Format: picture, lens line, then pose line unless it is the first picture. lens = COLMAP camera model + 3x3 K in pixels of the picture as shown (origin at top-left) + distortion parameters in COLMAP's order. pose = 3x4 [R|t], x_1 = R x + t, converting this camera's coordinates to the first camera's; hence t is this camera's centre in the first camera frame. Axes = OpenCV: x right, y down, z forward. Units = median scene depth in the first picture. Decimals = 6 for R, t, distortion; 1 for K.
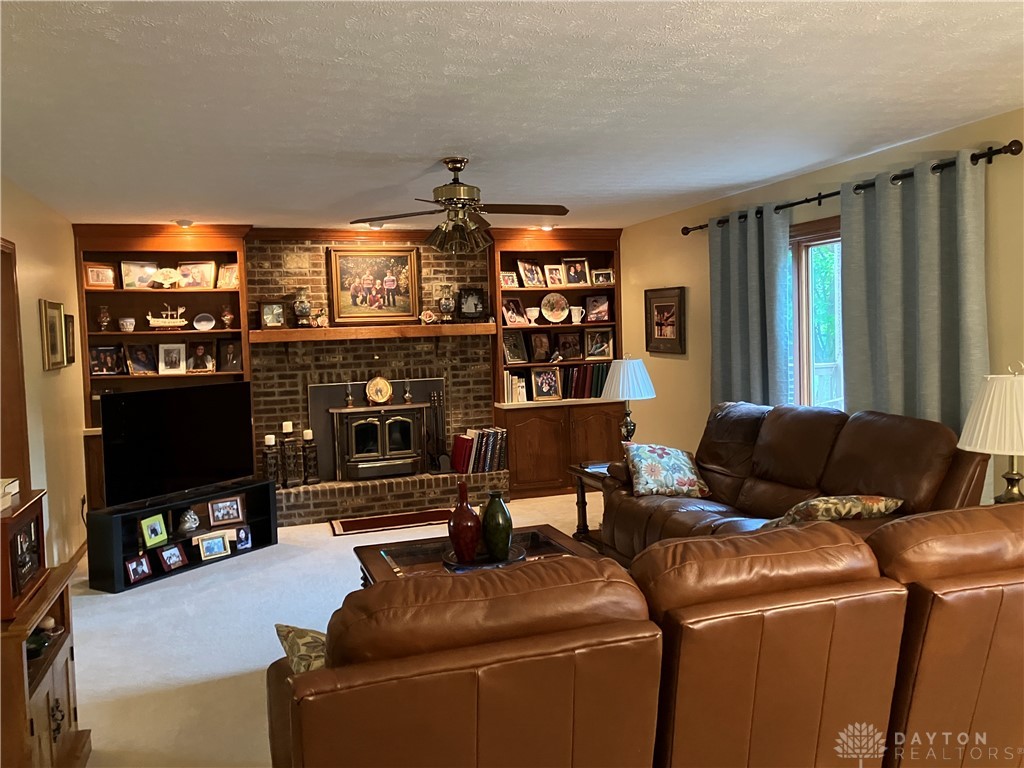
lens RADIAL K [[840.2, 0, 514.1], [0, 840.2, 373.8], [0, 0, 1]] dist [0.244108, -0.723884]
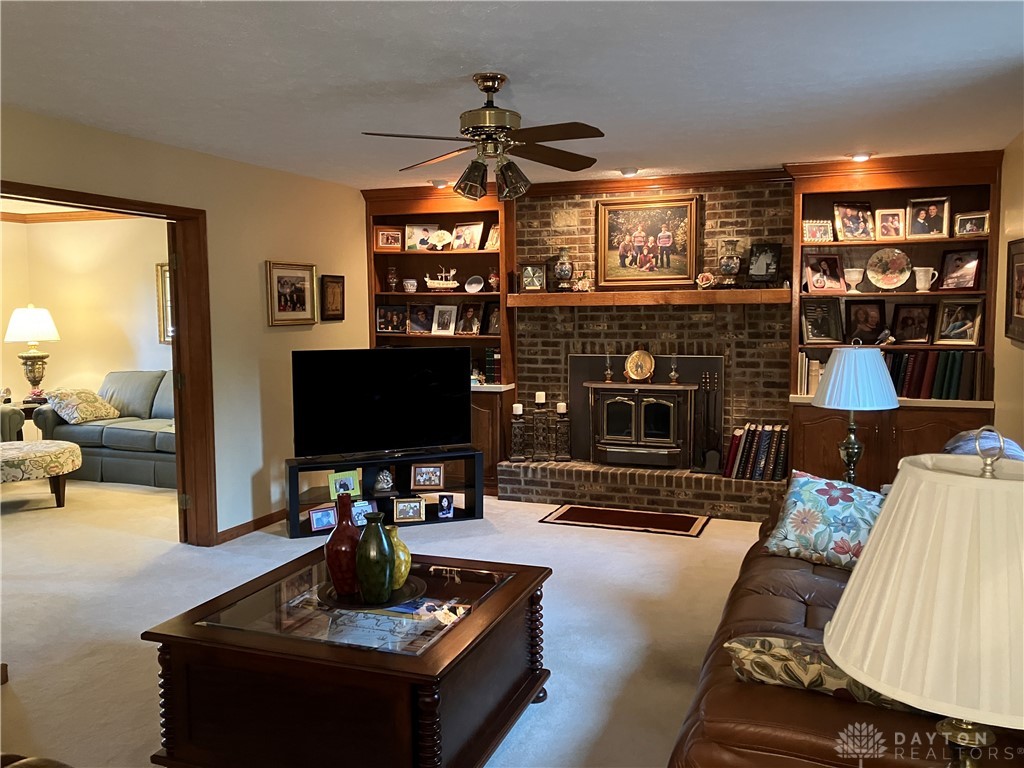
lens RADIAL K [[837.0, 0, 515.2], [0, 837.0, 379.7], [0, 0, 1]] dist [0.050769, -0.073309]
pose [[0.778727, 0.084293, -0.621674, 0.272203], [-0.050644, 0.996145, 0.071630, -0.020879], [0.625315, -0.024296, 0.779994, 0.253387]]
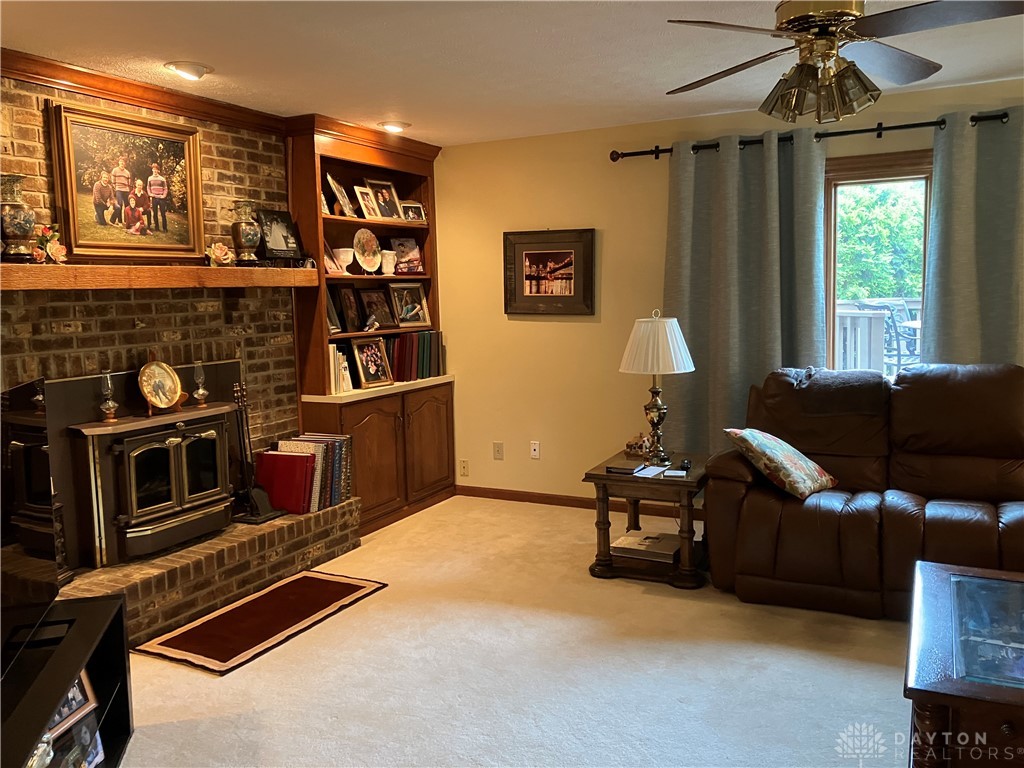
lens RADIAL K [[837.0, 0, 515.2], [0, 837.0, 379.7], [0, 0, 1]] dist [0.050769, -0.073309]
pose [[0.710204, -0.056676, 0.701711, -0.373727], [0.033735, 0.998349, 0.046491, -0.001653], [-0.703187, -0.009346, 0.710943, 0.458454]]
